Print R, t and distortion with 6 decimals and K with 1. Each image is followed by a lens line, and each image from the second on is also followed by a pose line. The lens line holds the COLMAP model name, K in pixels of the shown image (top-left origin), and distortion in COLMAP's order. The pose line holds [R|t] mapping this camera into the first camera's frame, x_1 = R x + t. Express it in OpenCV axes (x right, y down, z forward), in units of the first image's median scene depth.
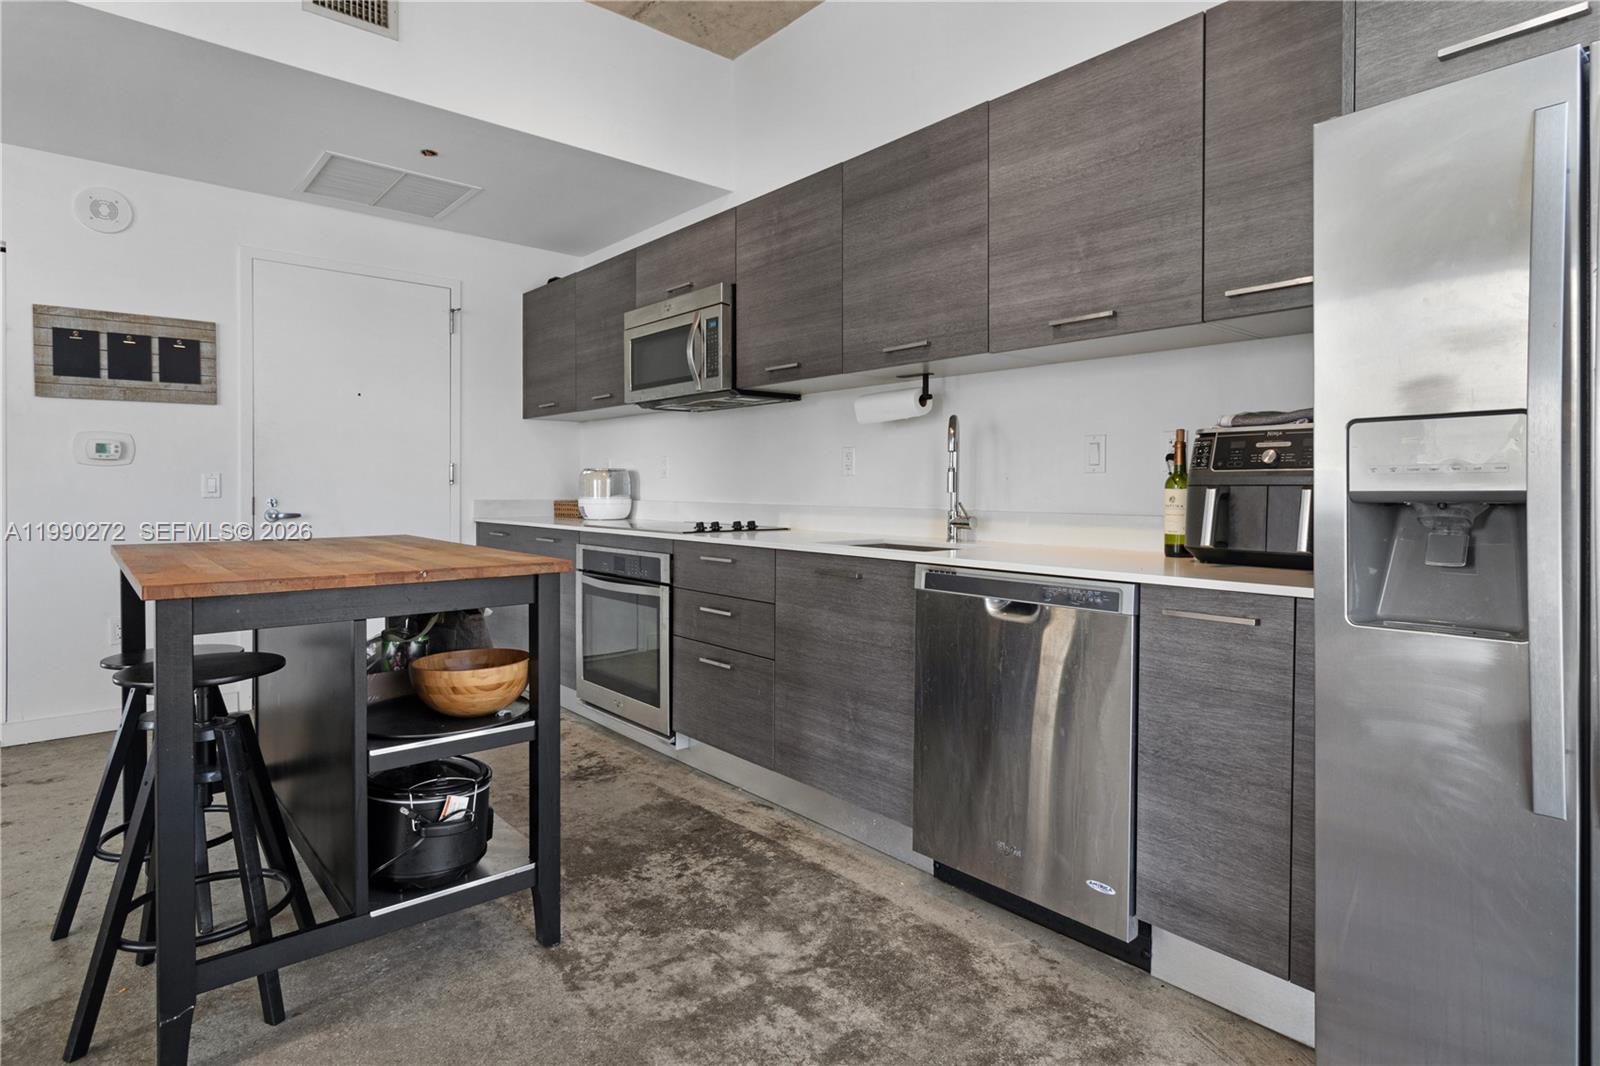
lens RADIAL K [[832.5, 0, 803.9], [0, 832.5, 492.1], [0, 0, 1]] dist [-0.001450, 0.000011]
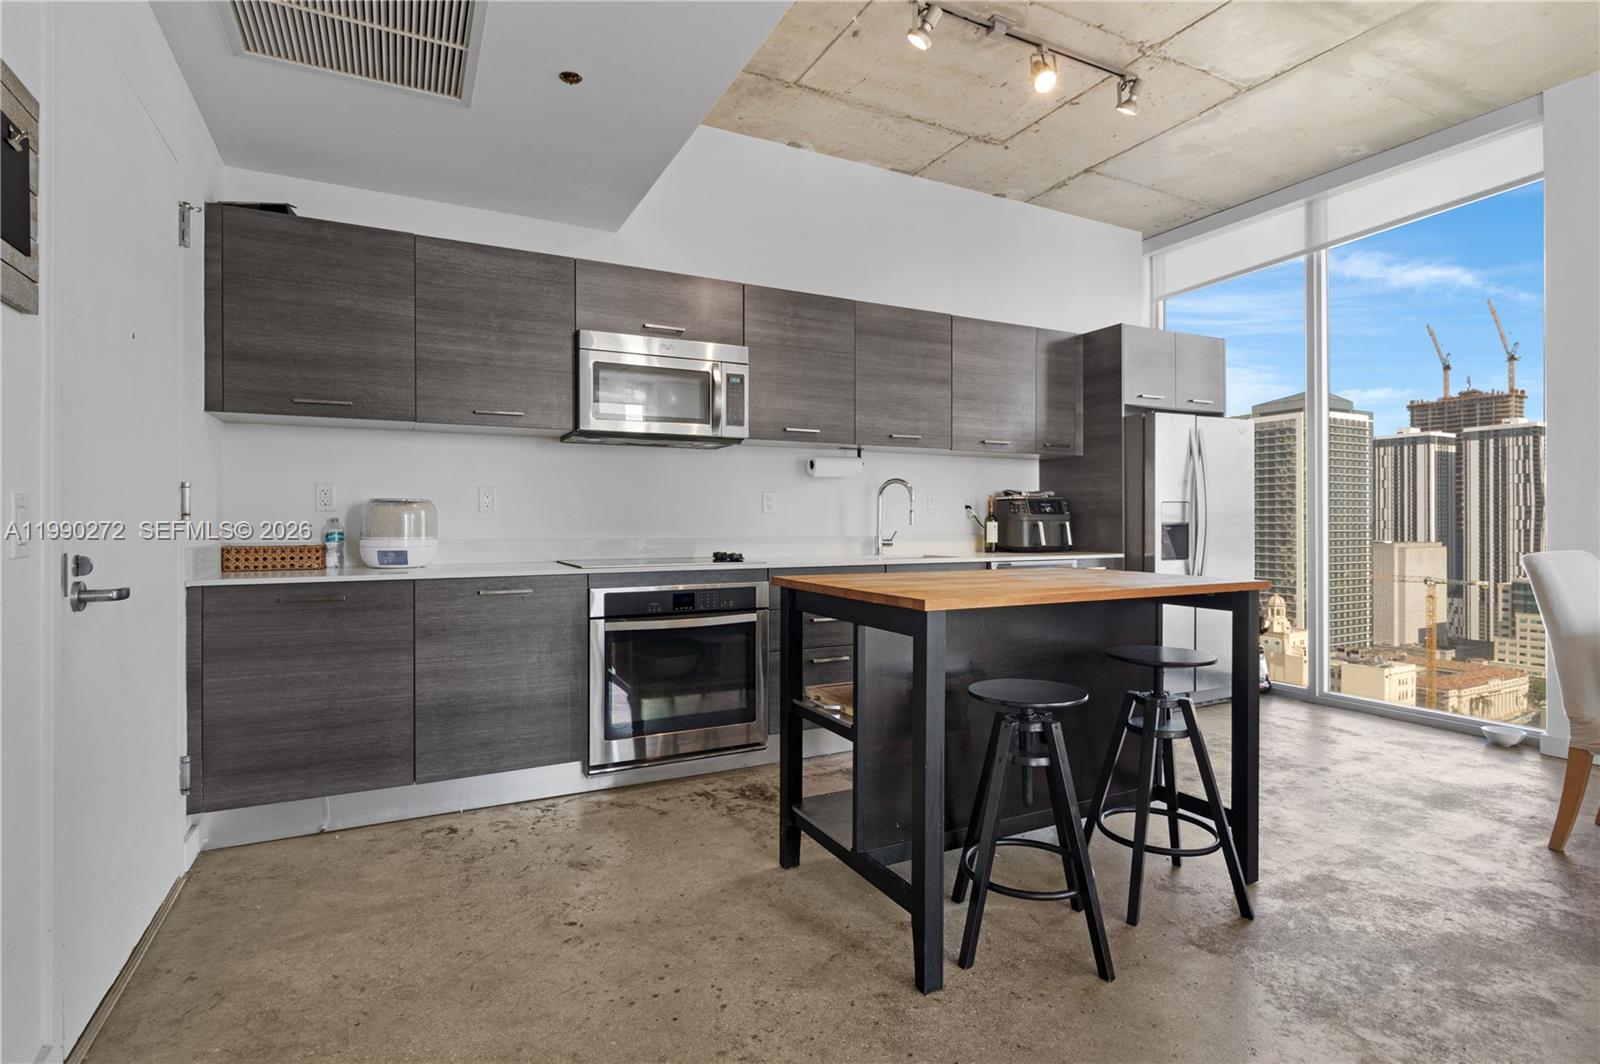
lens RADIAL K [[785.6, 0, 764.2], [0, 785.6, 518.3], [0, 0, 1]] dist [-0.001222, -0.001903]
pose [[0.260690, 0.002641, 0.965419, -1.185481], [0.009997, 0.999935, -0.005435, -0.006125], [-0.965371, 0.011068, 0.260646, 0.712084]]
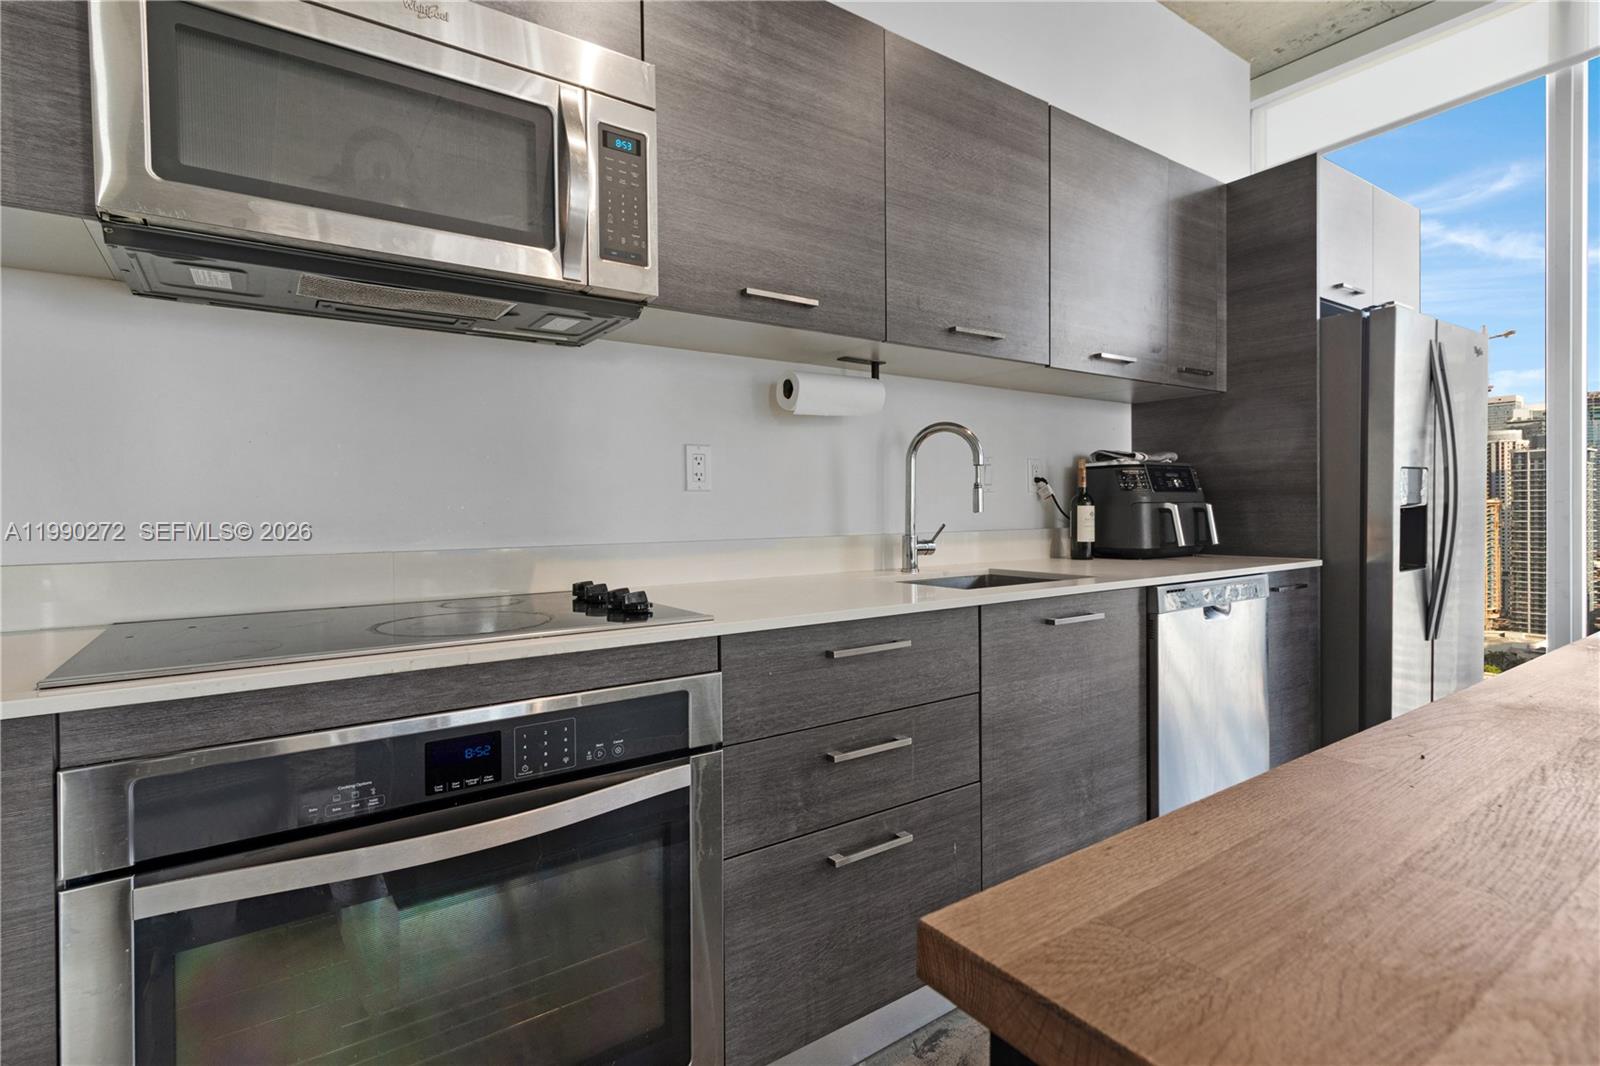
lens RADIAL K [[785.6, 0, 777.8], [0, 785.6, 517.6], [0, 0, 1]] dist [-0.001222, -0.001903]
pose [[0.110956, -0.015231, 0.993709, -0.539848], [0.019450, 0.999724, 0.013152, -0.007492], [-0.993635, 0.017869, 0.111221, 0.912093]]
